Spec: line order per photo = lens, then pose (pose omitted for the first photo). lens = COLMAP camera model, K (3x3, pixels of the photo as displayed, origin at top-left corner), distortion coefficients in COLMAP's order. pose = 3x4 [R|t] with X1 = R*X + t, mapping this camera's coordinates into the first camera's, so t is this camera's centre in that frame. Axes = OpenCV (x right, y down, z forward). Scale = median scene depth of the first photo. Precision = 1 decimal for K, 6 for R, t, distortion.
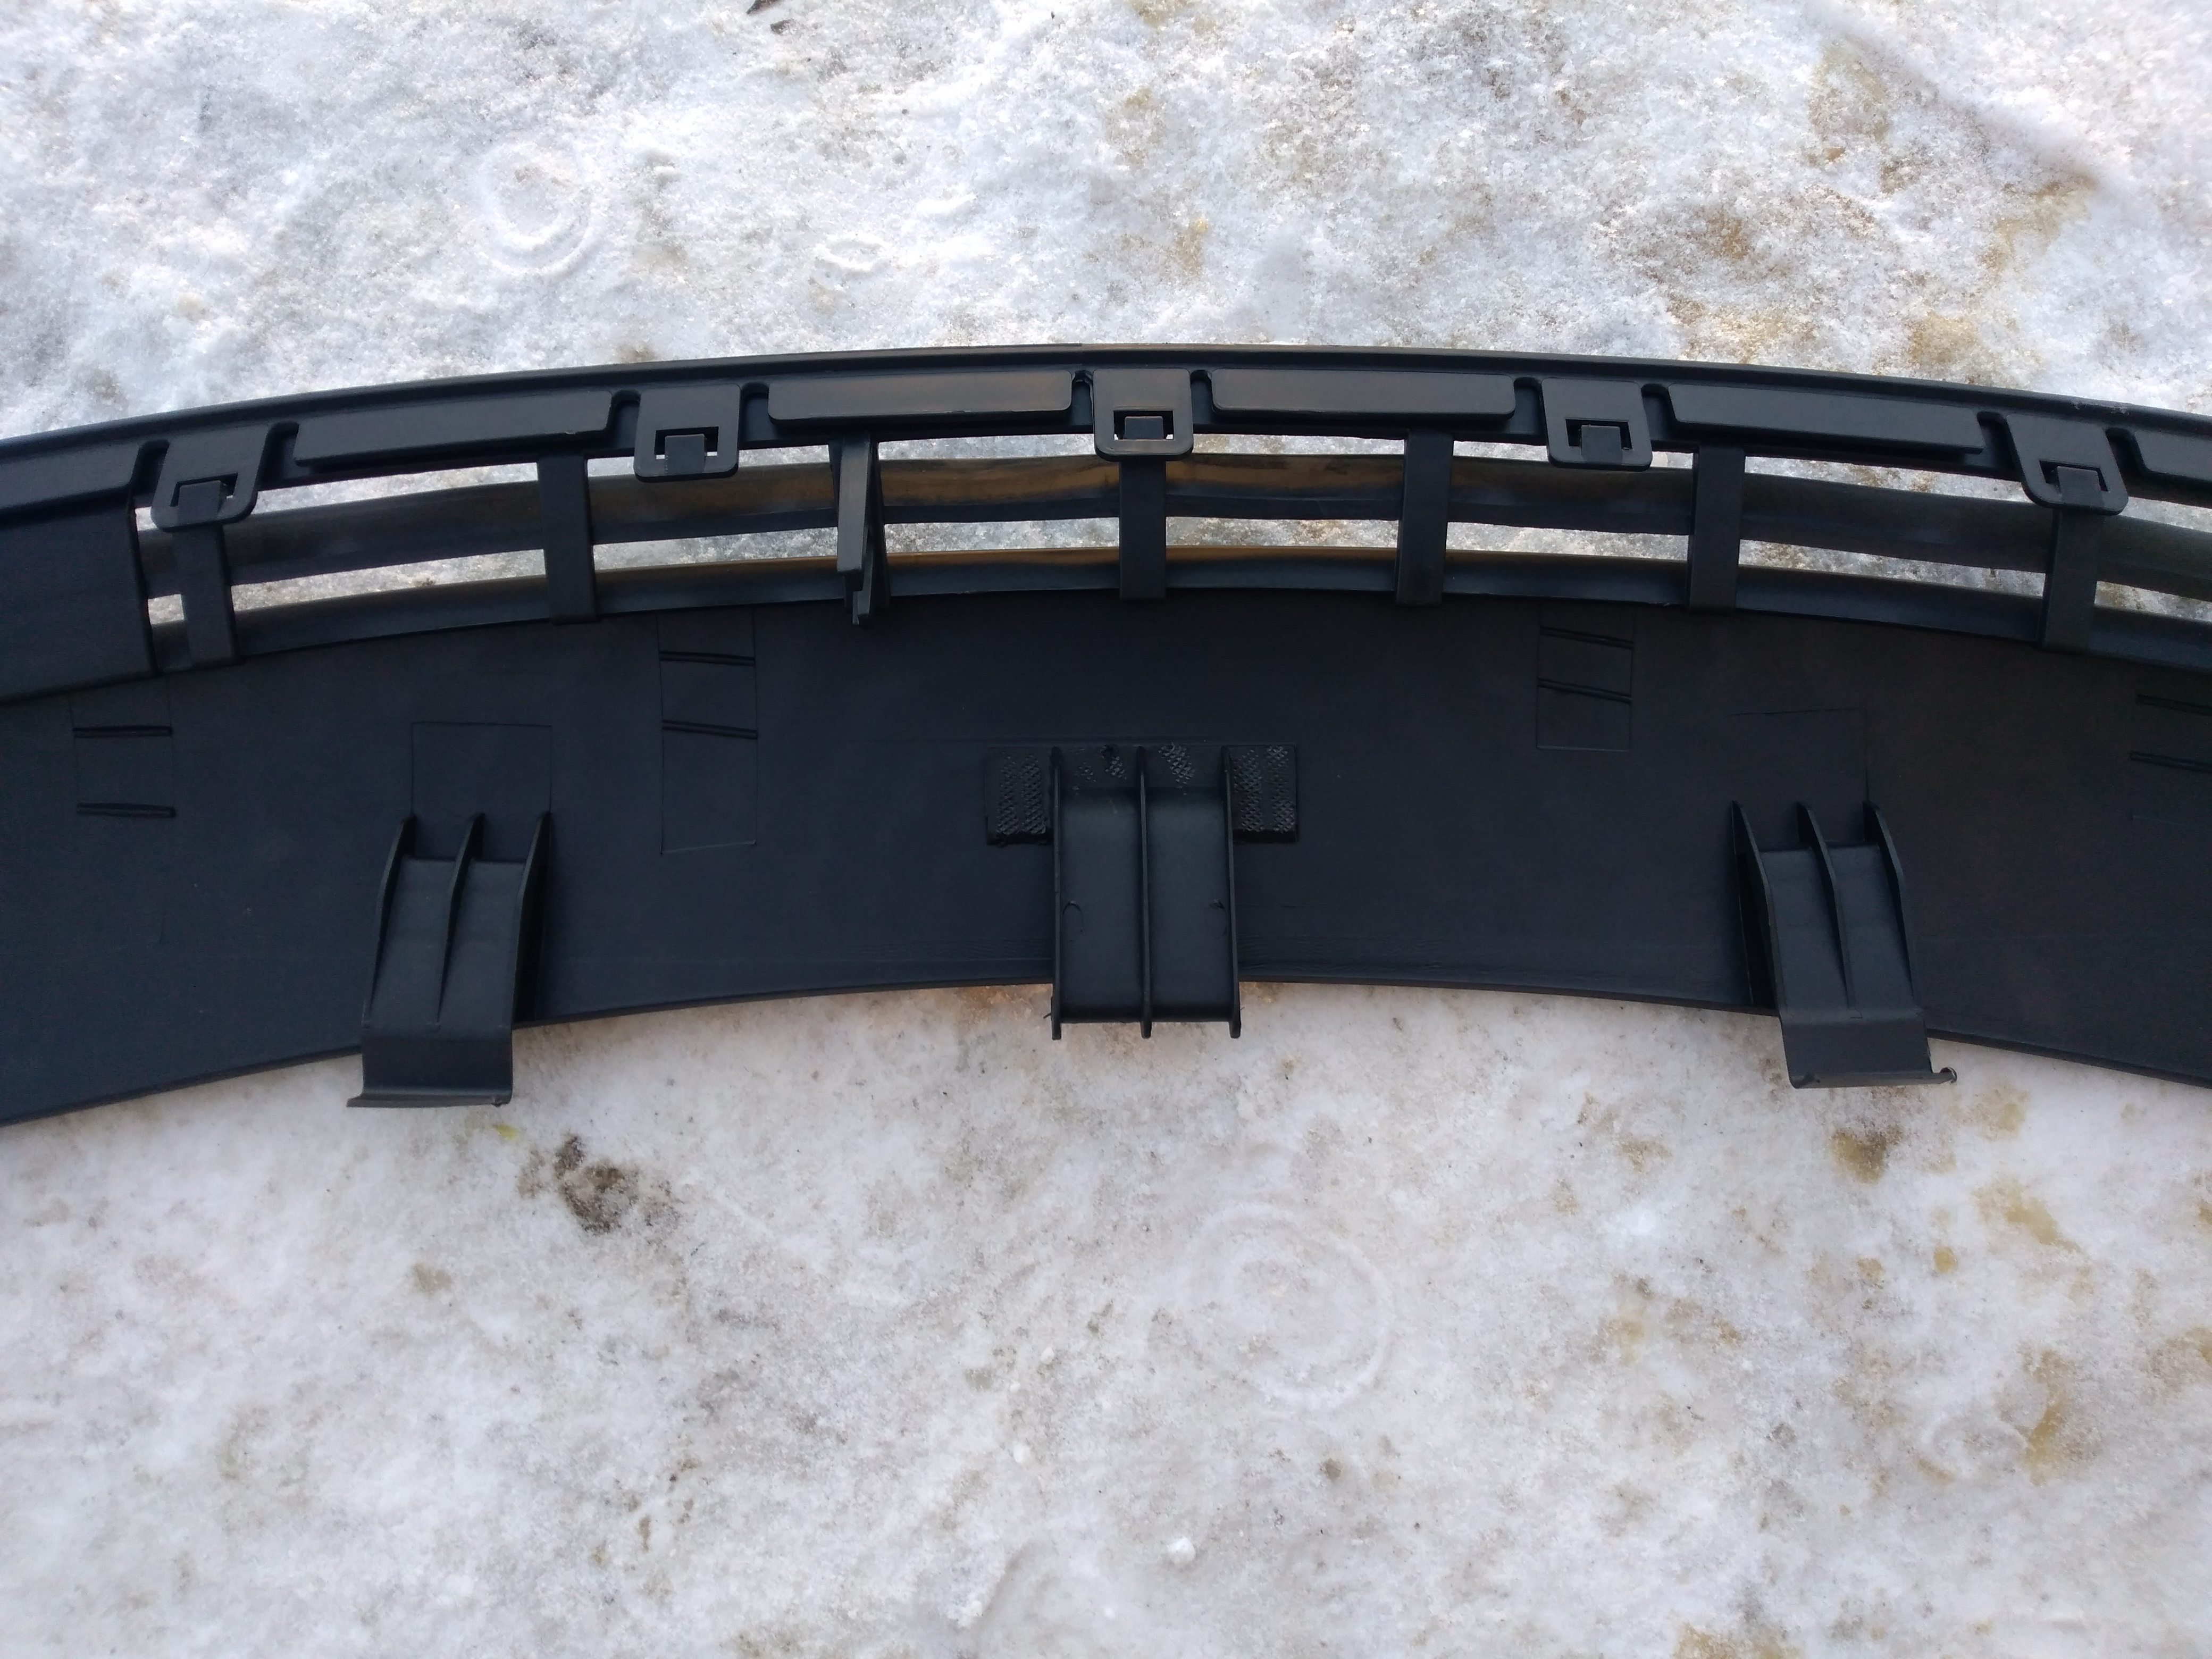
lens RADIAL K [[1703.0, 0, 1106.0], [0, 1703.0, 829.5], [0, 0, 1]] dist [-0.003360, -0.006062]
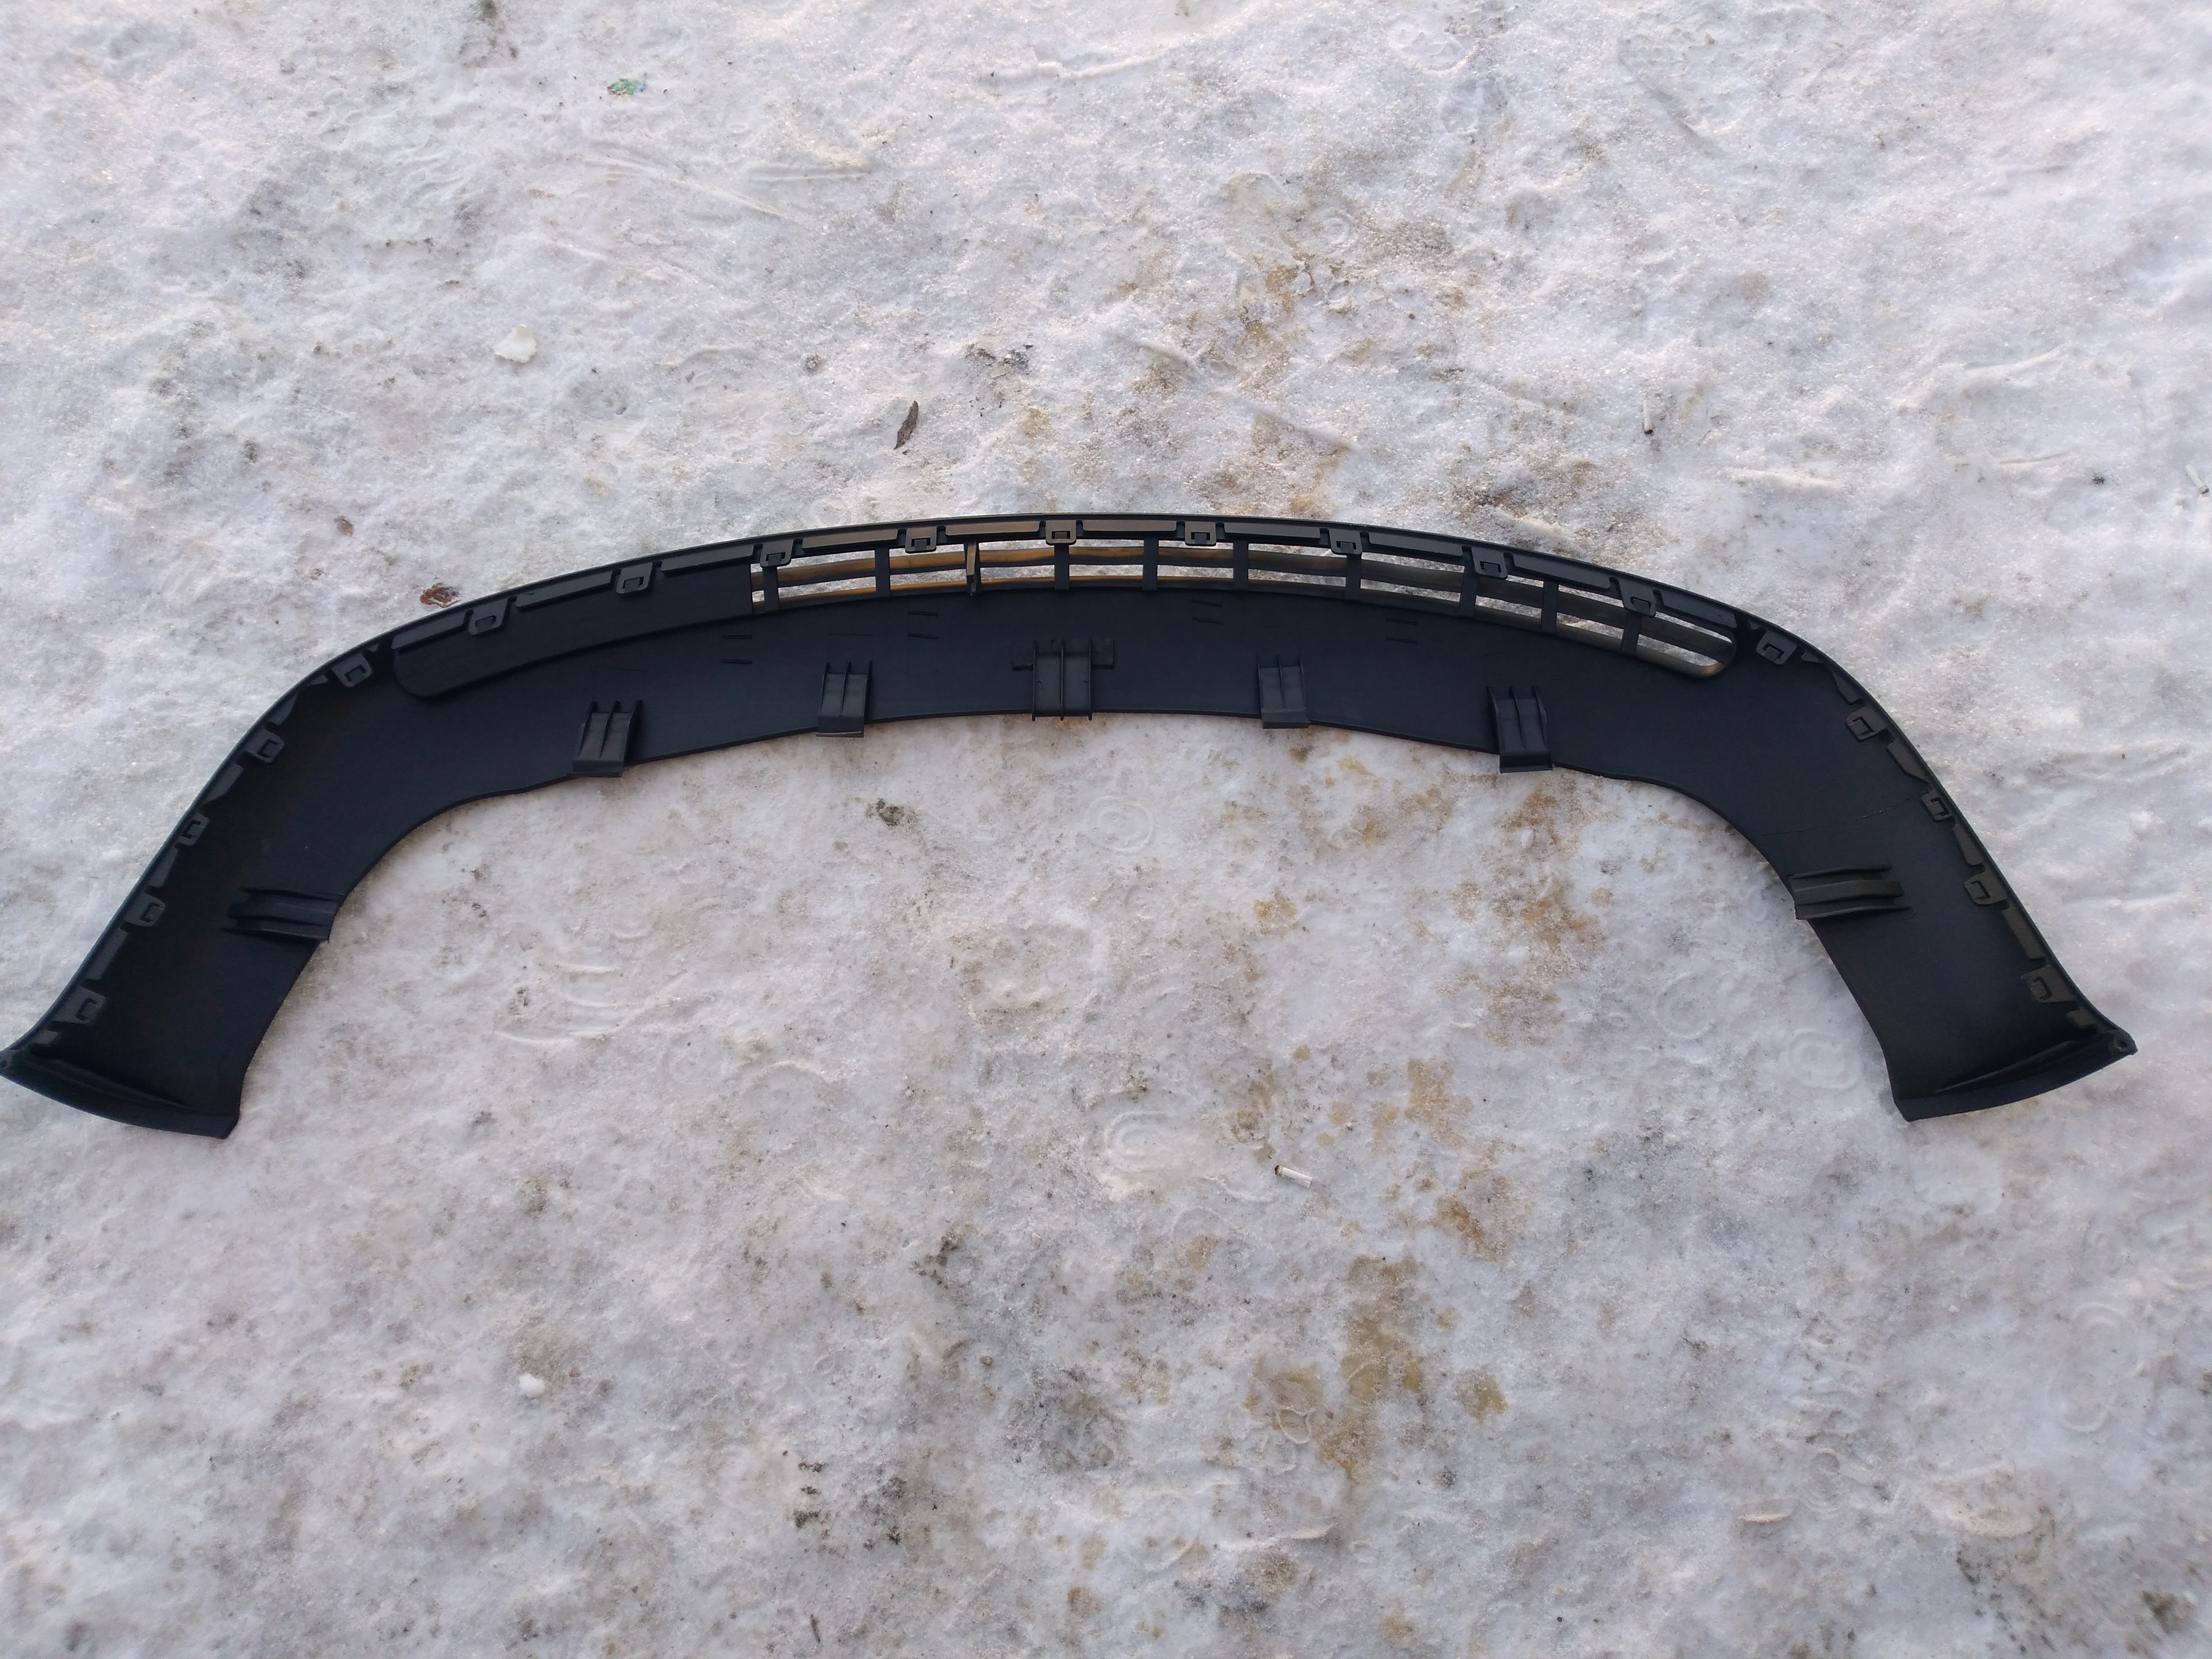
lens RADIAL K [[1698.5, 0, 1106.0], [0, 1698.5, 829.5], [0, 0, 1]] dist [0.132811, -0.280409]
pose [[0.992918, -0.118547, 0.007748, 0.054141], [0.117678, 0.972501, -0.200981, 0.833659], [0.016291, 0.200470, 0.979564, -1.840990]]
